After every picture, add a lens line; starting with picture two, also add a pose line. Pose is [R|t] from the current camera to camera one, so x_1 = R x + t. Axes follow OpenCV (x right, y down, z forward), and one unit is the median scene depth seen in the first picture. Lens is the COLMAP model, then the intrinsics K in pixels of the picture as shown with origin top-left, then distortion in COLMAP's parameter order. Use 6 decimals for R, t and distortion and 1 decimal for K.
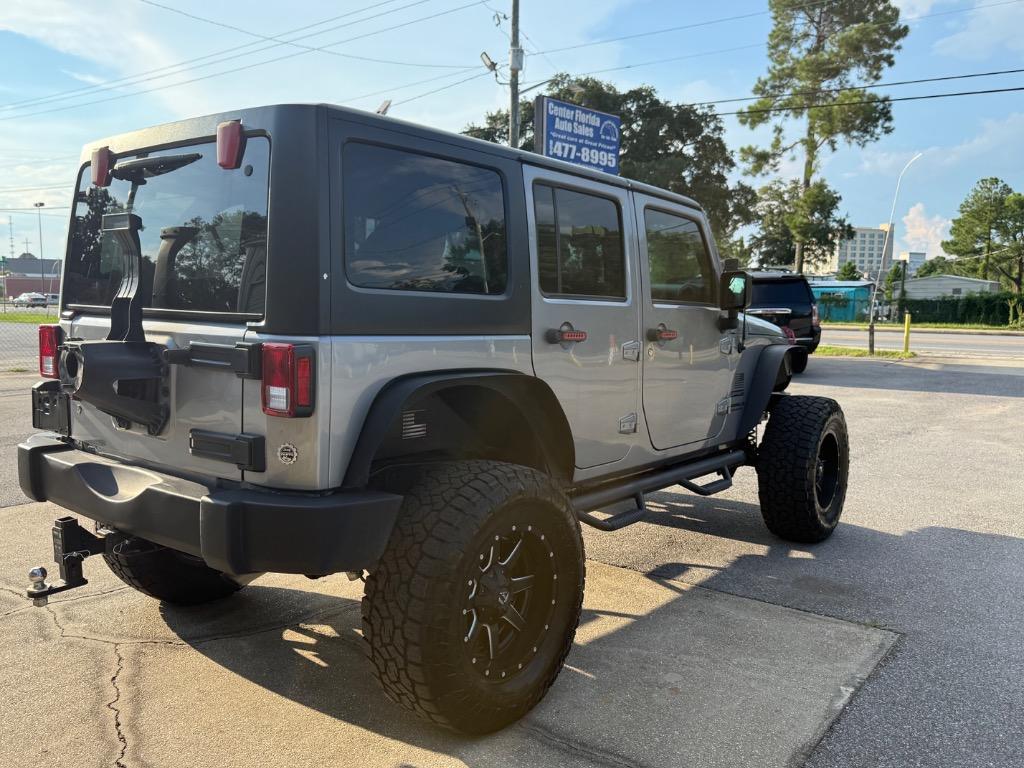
lens RADIAL K [[783.2, 0, 500.8], [0, 783.2, 387.0], [0, 0, 1]] dist [0.035492, -0.038787]
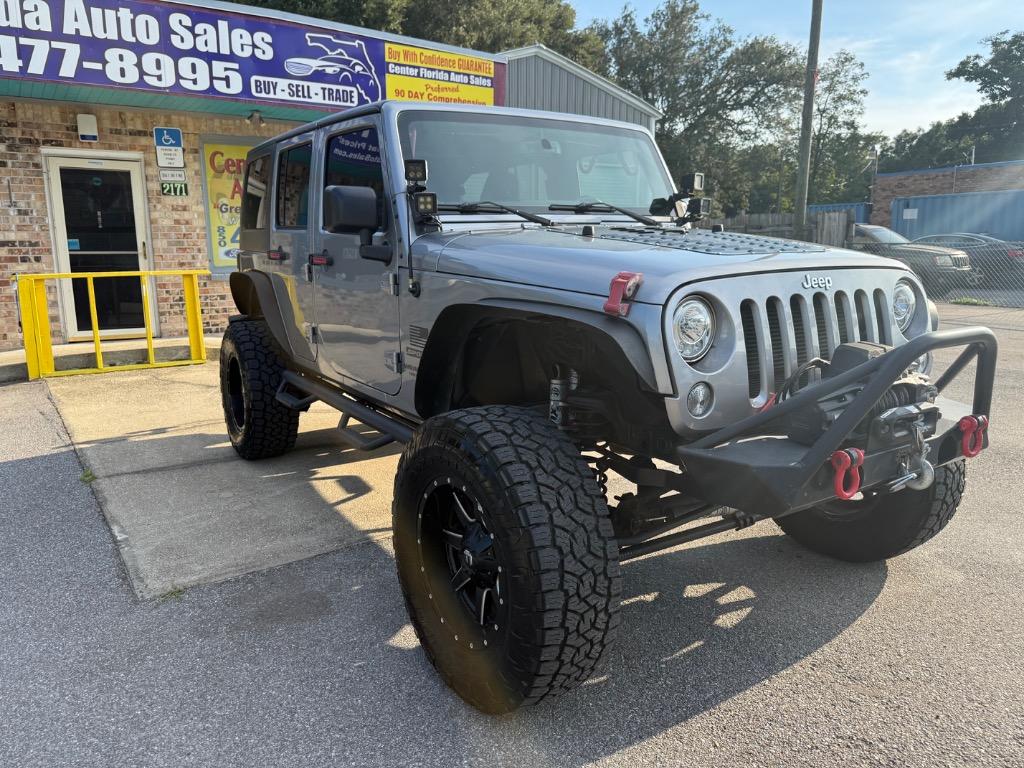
lens RADIAL K [[742.4, 0, 502.6], [0, 742.4, 383.2], [0, 0, 1]] dist [0.026887, -0.020609]
pose [[-0.291318, 0.201475, -0.935169, 1.151276], [-0.071007, 0.970319, 0.231168, -0.151579], [0.953987, 0.133747, -0.268365, 1.618384]]
